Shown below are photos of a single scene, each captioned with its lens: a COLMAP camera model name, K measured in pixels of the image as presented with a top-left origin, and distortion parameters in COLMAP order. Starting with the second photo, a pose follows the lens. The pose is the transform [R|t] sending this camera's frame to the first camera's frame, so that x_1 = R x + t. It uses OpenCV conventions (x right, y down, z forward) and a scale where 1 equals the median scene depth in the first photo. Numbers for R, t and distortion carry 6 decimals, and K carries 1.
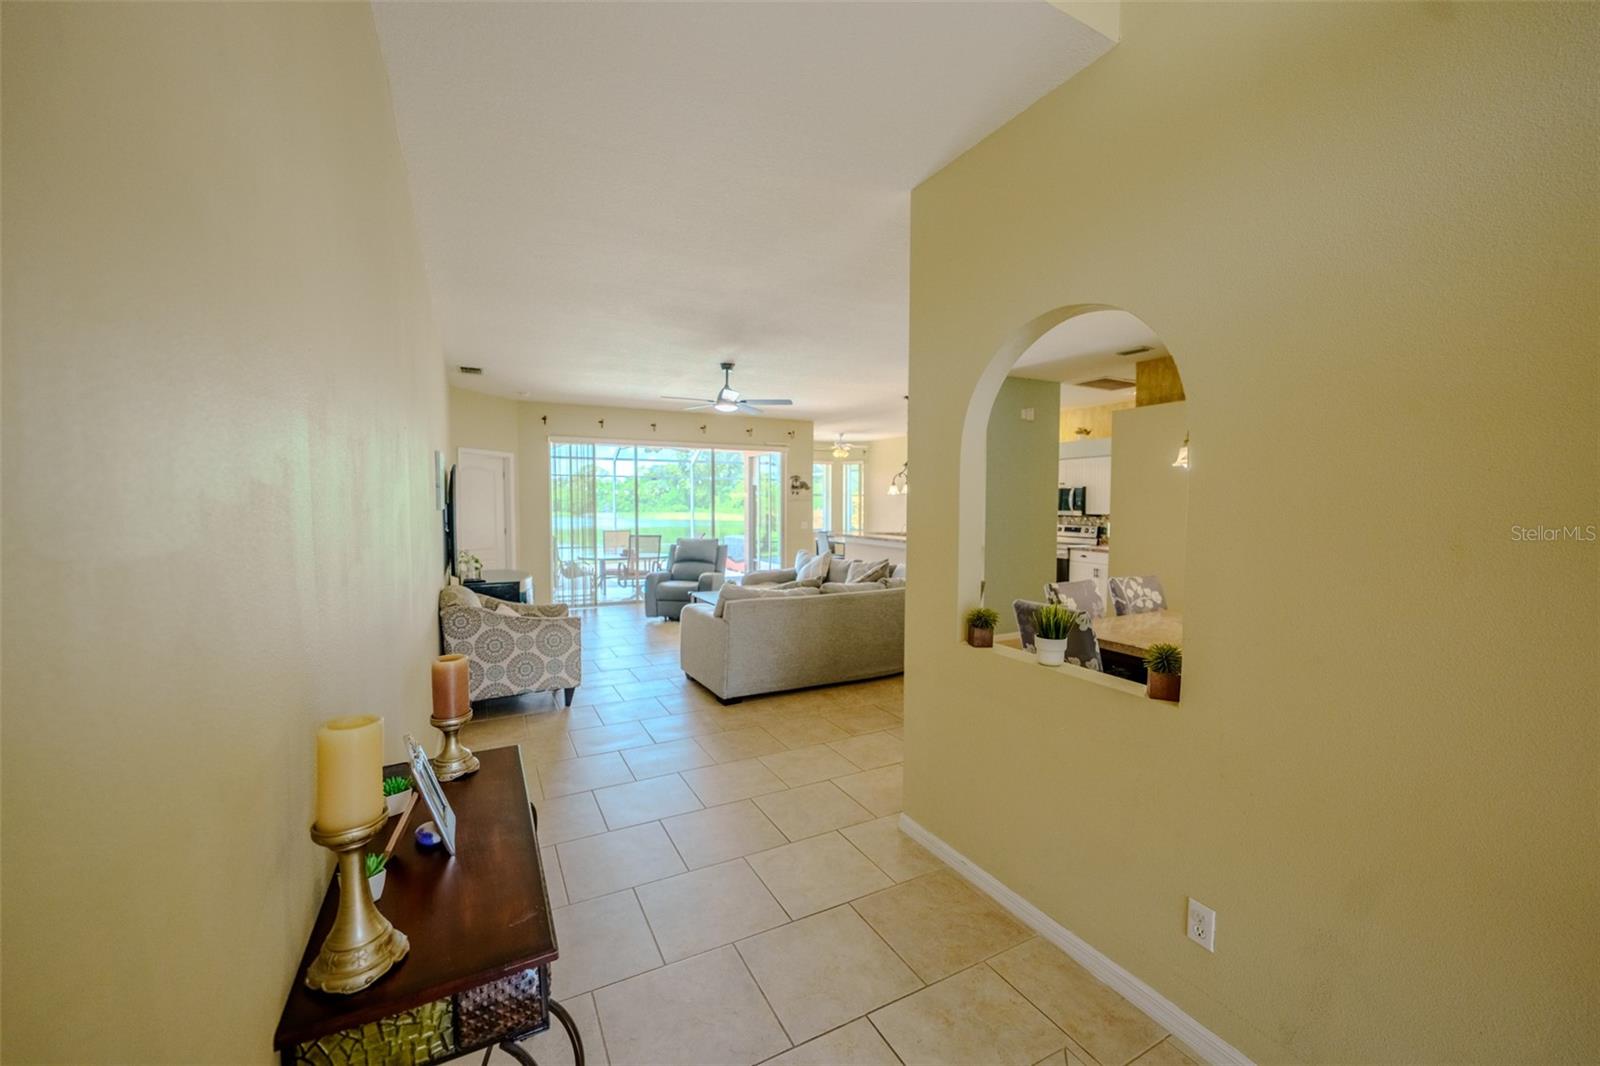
lens RADIAL K [[618.3, 0, 800.0], [0, 618.3, 533.0], [0, 0, 1]] dist [-0.017173, -0.000003]
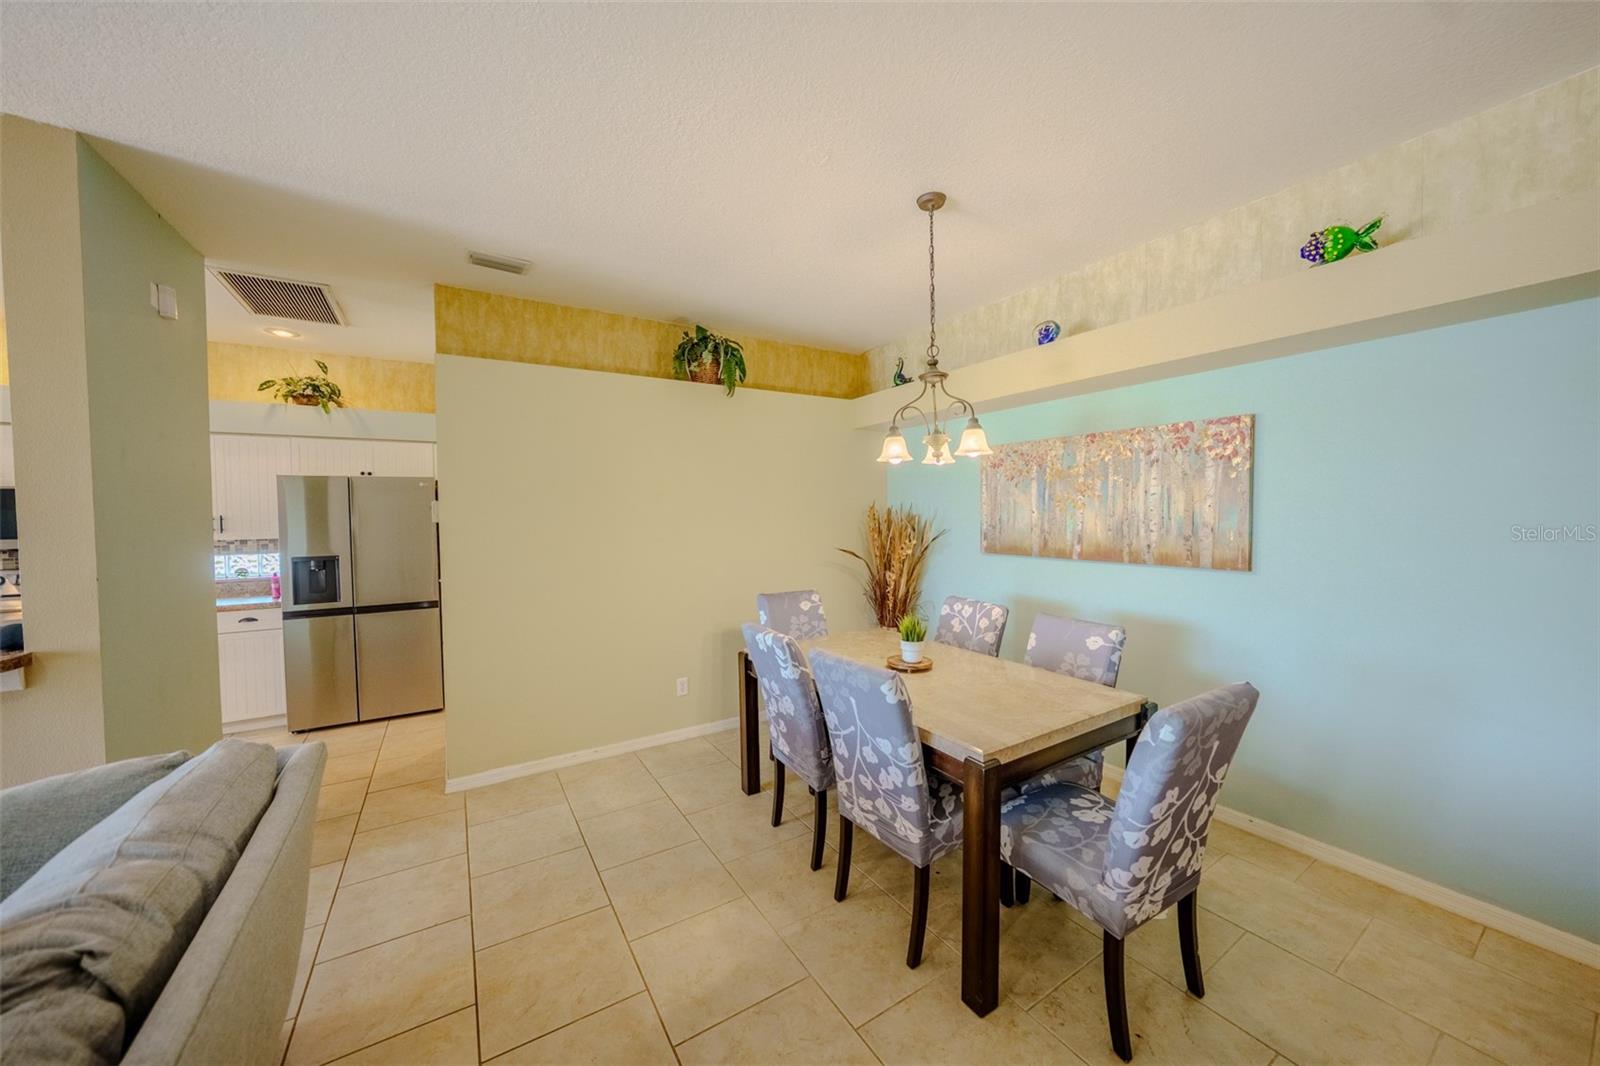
lens RADIAL K [[559.0, 0, 802.7], [0, 559.0, 531.4], [0, 0, 1]] dist [-0.030853, 0.006962]
pose [[-0.075926, -0.030187, 0.996656, -0.018492], [0.059063, 0.997650, 0.034717, -0.027421], [-0.995363, 0.061501, -0.073964, 0.579683]]
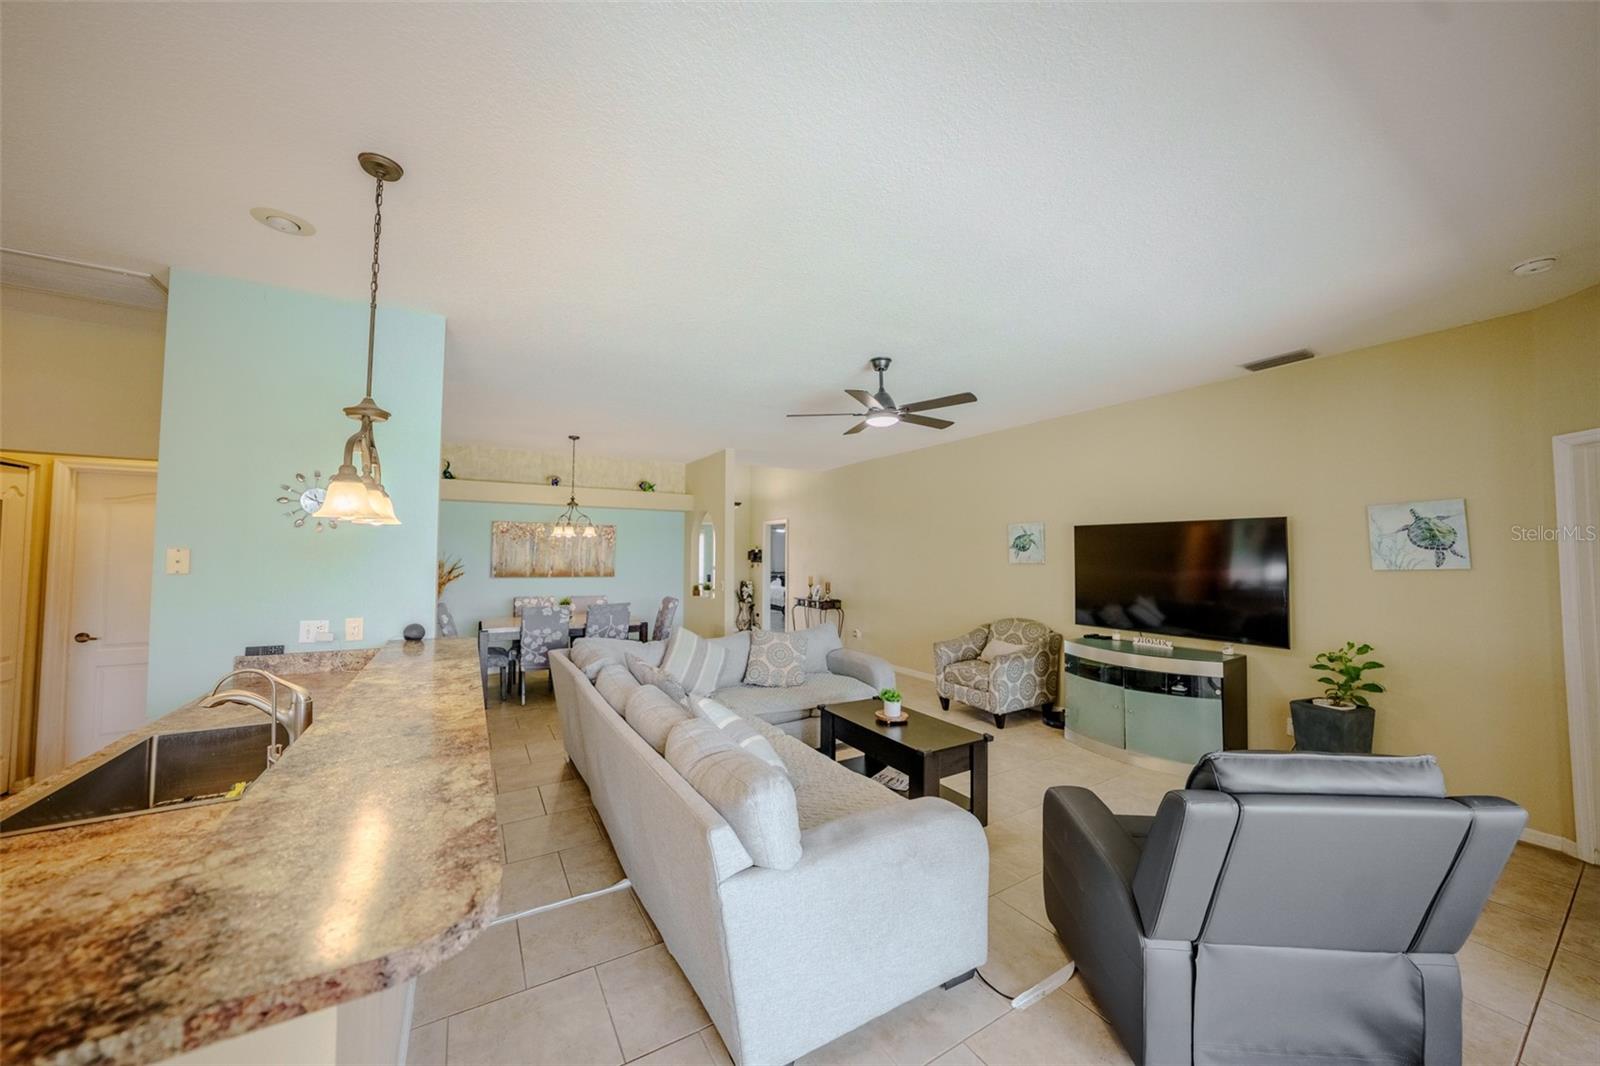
lens RADIAL K [[558.1, 0, 800.9], [0, 558.1, 535.2], [0, 0, 1]] dist [-0.030796, 0.006908]
pose [[-0.998517, -0.007752, -0.053886, 0.002510], [-0.008435, 0.999887, 0.012460, -0.070109], [0.053783, 0.012896, -0.998469, 1.370607]]
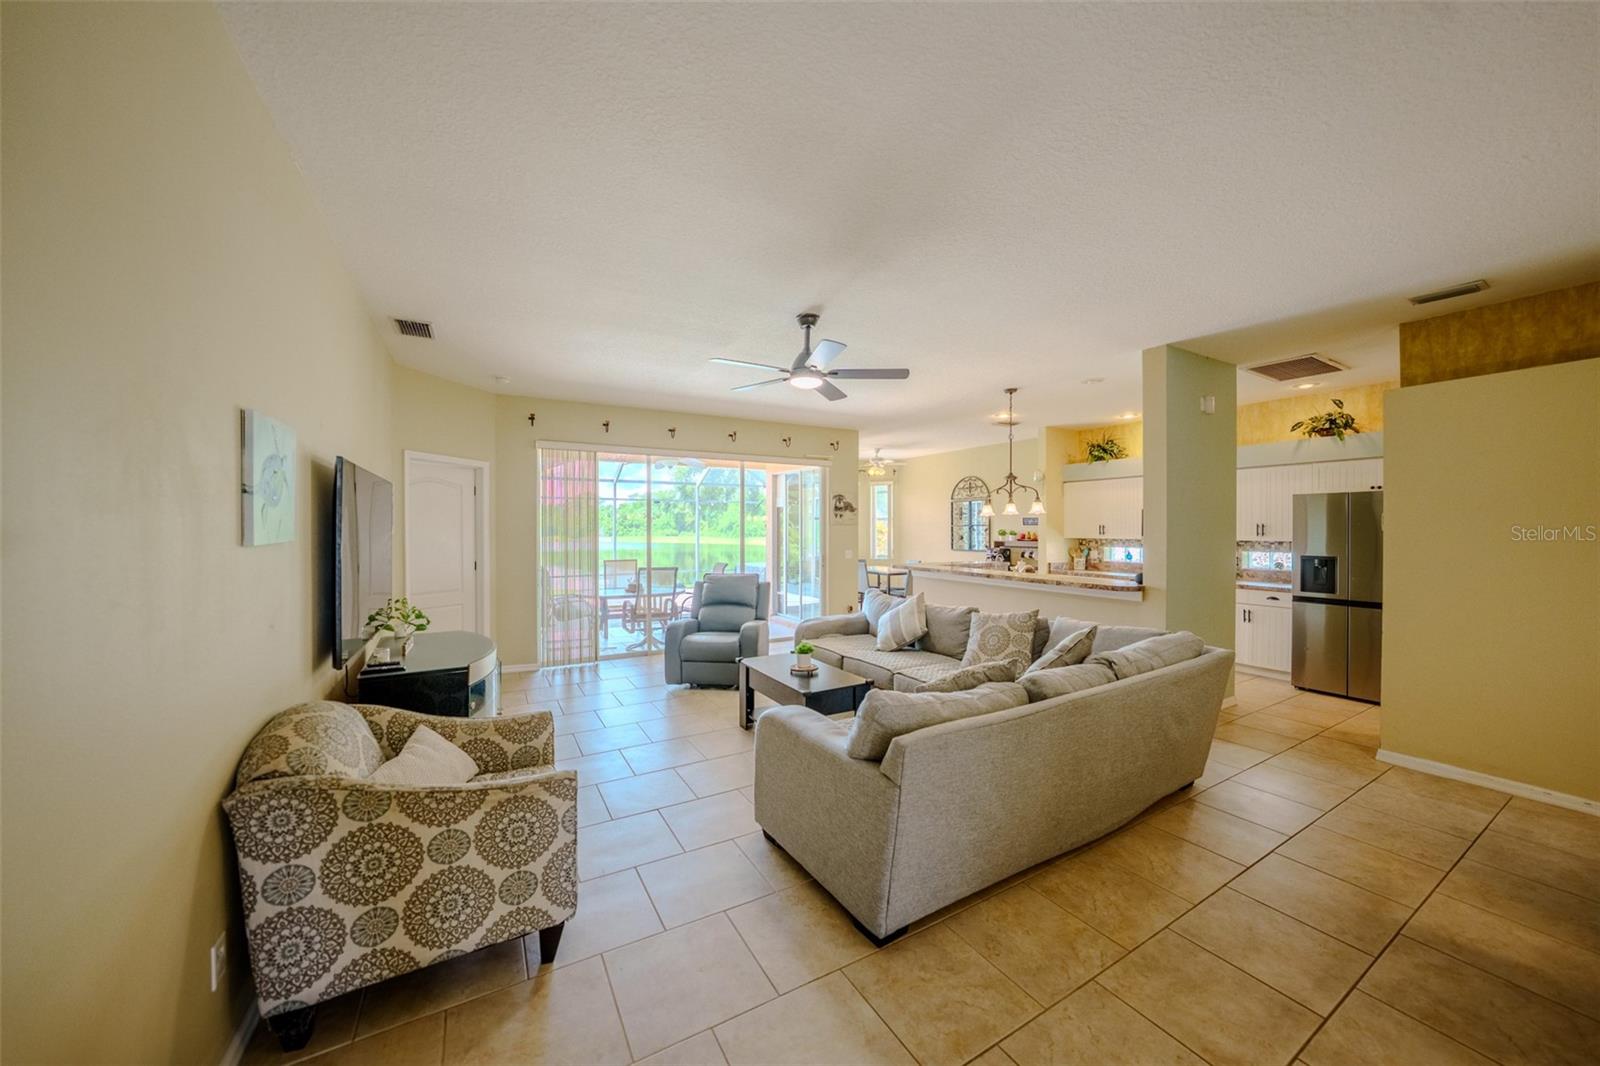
lens RADIAL K [[561.0, 0, 800.0], [0, 561.0, 533.0], [0, 0, 1]] dist [-0.030519, 0.007144]
pose [[0.999289, -0.002411, 0.037633, -0.125318], [0.003856, 0.999256, -0.038364, -0.017720], [-0.037513, 0.038482, 0.998555, 0.351563]]
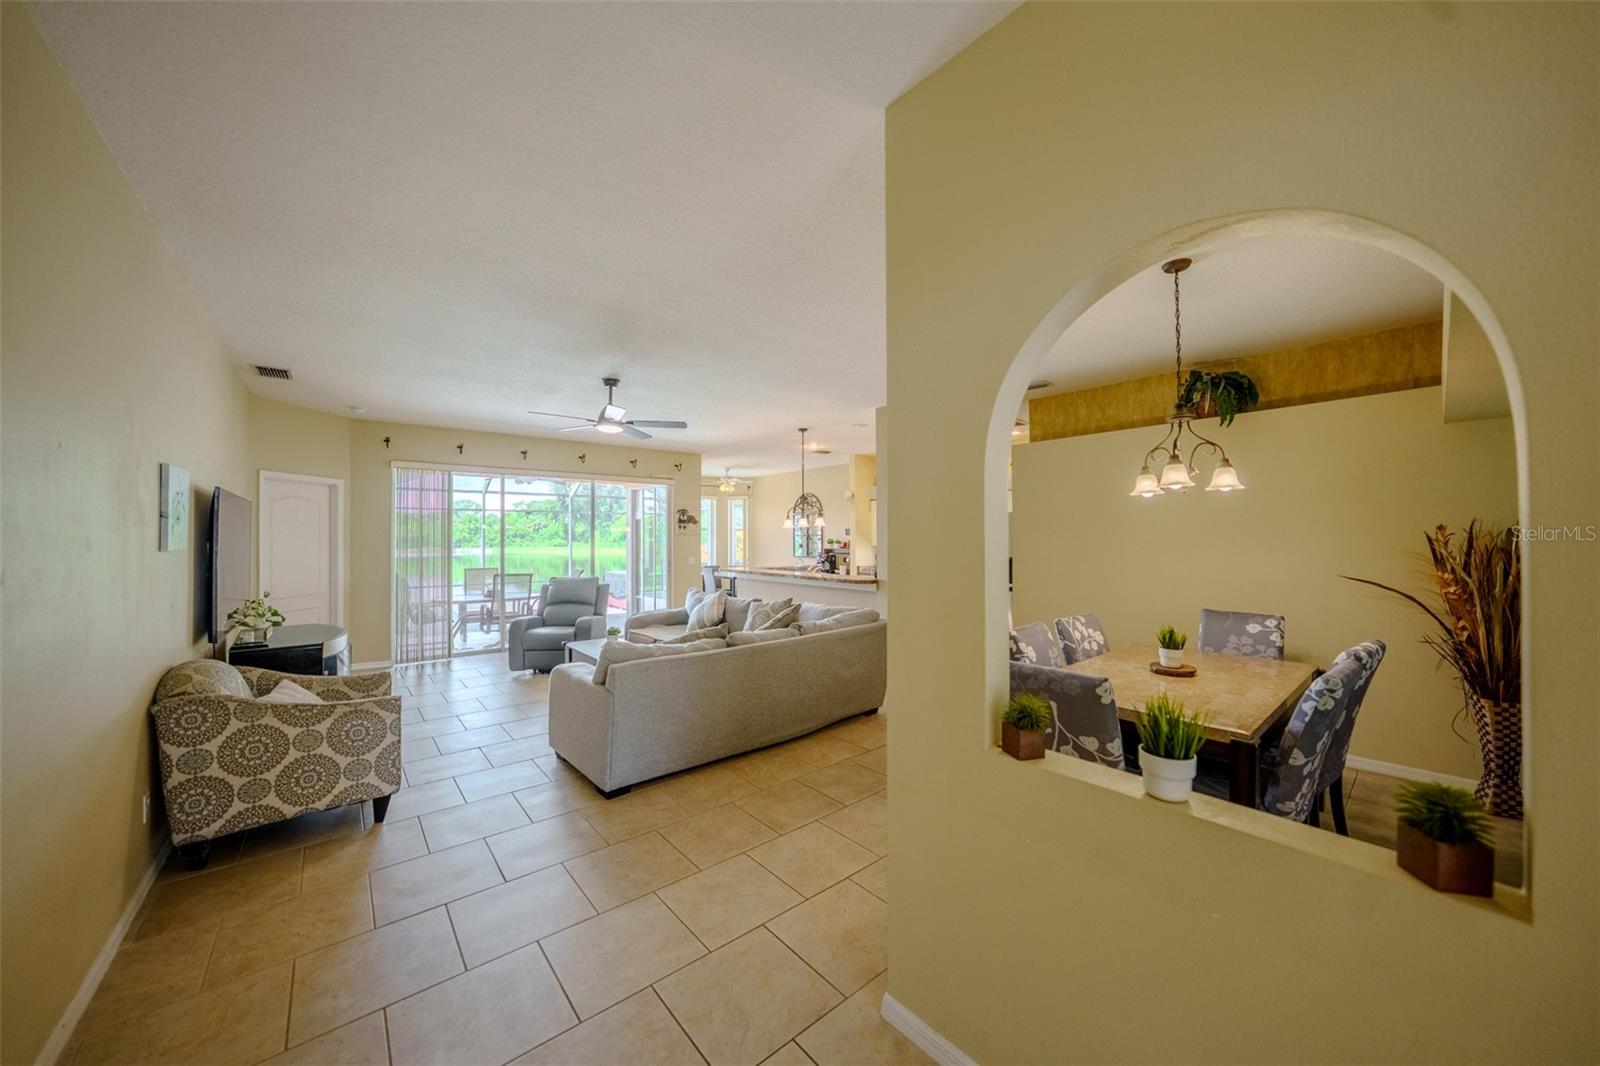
lens RADIAL K [[559.0, 0, 802.7], [0, 559.0, 531.4], [0, 0, 1]] dist [-0.030853, 0.006962]
pose [[0.975698, -0.001959, 0.219111, -0.021834], [0.014824, 0.998259, -0.057090, -0.008228], [-0.218618, 0.058950, 0.974028, 0.157882]]
